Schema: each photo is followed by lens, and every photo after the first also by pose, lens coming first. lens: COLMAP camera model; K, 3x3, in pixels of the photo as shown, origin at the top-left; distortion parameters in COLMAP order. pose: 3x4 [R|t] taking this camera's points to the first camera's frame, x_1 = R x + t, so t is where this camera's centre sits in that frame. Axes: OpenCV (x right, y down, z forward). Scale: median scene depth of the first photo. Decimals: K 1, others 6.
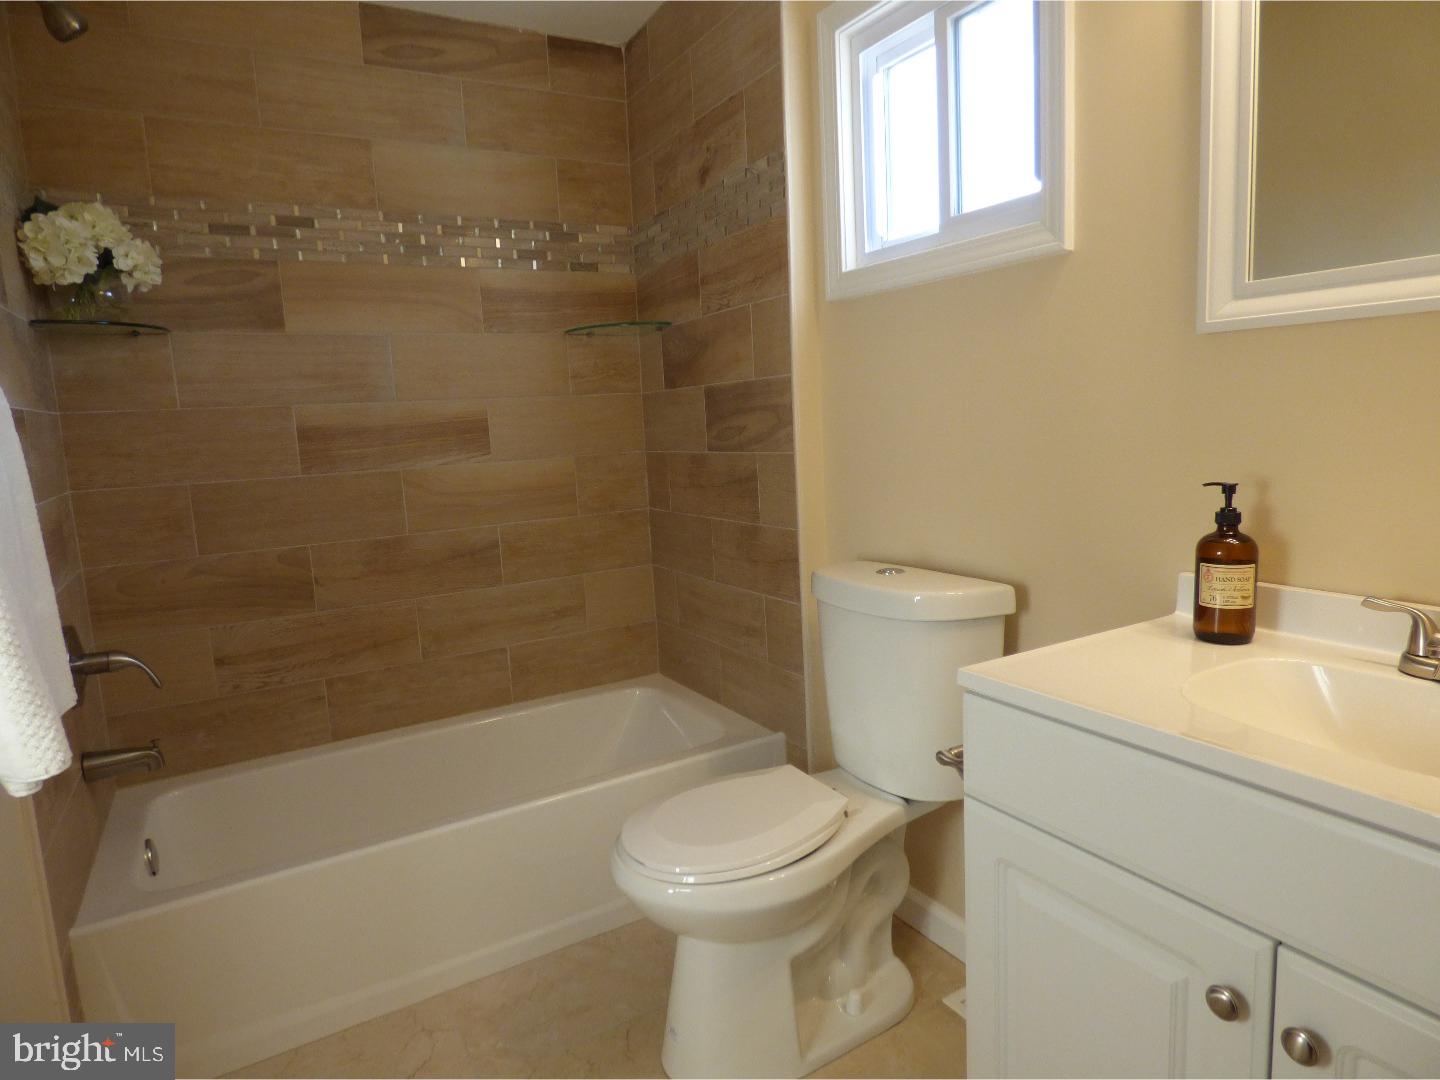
lens RADIAL K [[897.5, 0, 720.0], [0, 897.5, 540.0], [0, 0, 1]] dist [-0.006192, -0.015111]
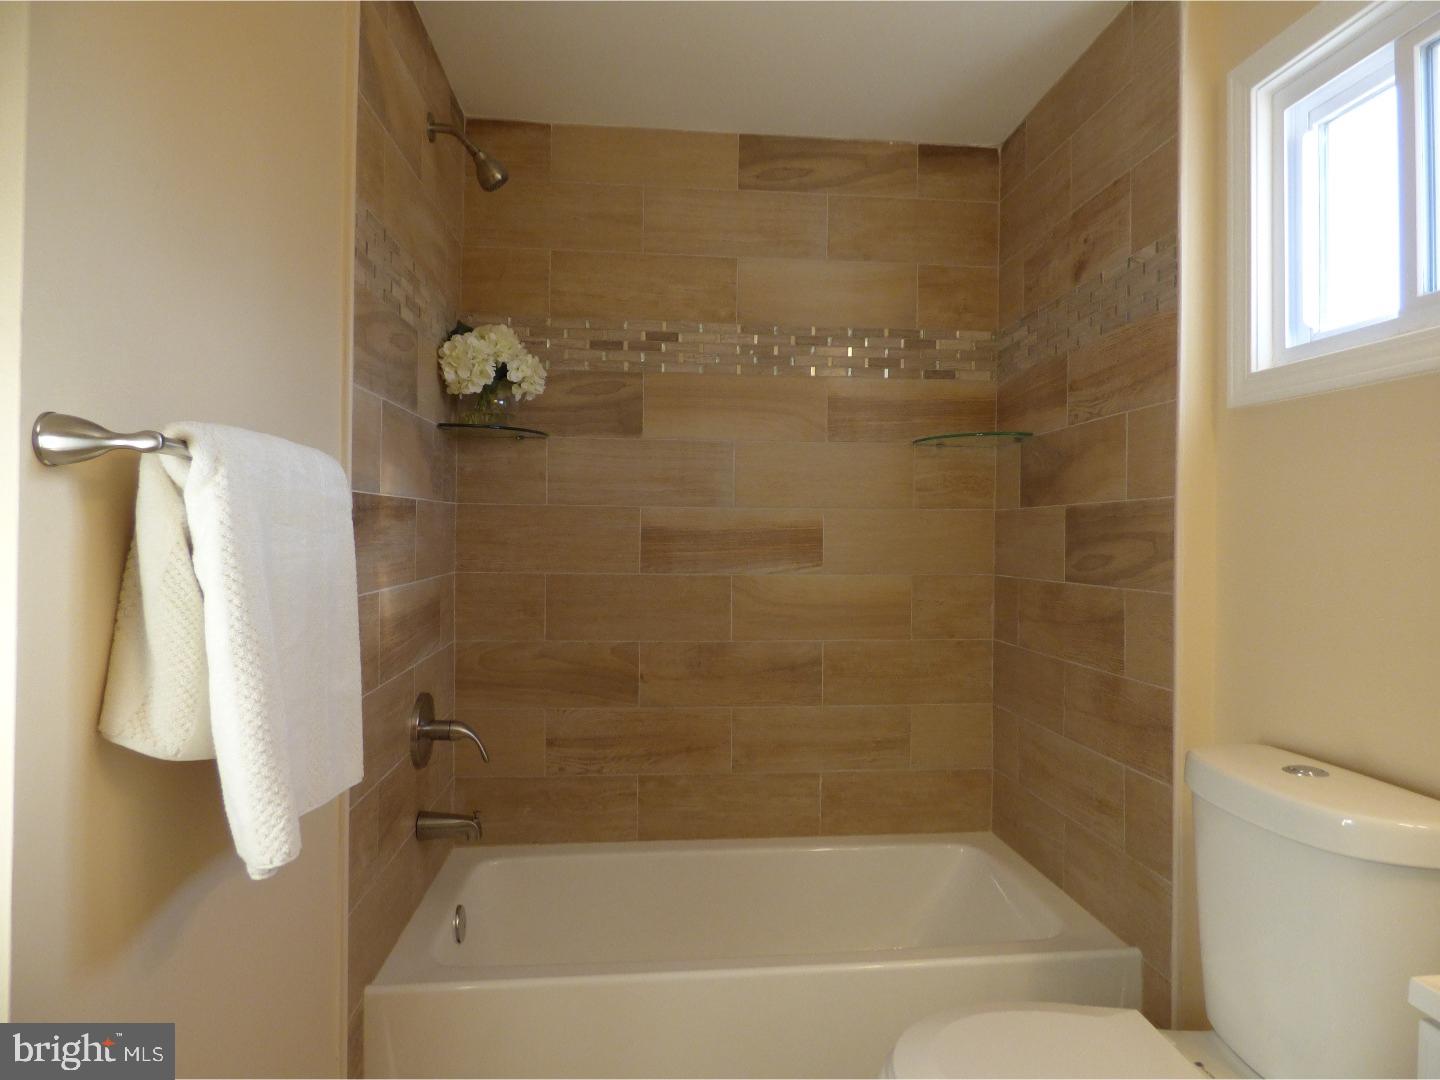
lens RADIAL K [[857.6, 0, 729.0], [0, 857.6, 528.0], [0, 0, 1]] dist [-0.009107, 0.000187]
pose [[0.903307, 0.056622, -0.425243, 0.044165], [-0.110728, 0.988437, -0.103598, -0.031523], [0.414459, 0.140667, 0.899131, 0.138600]]
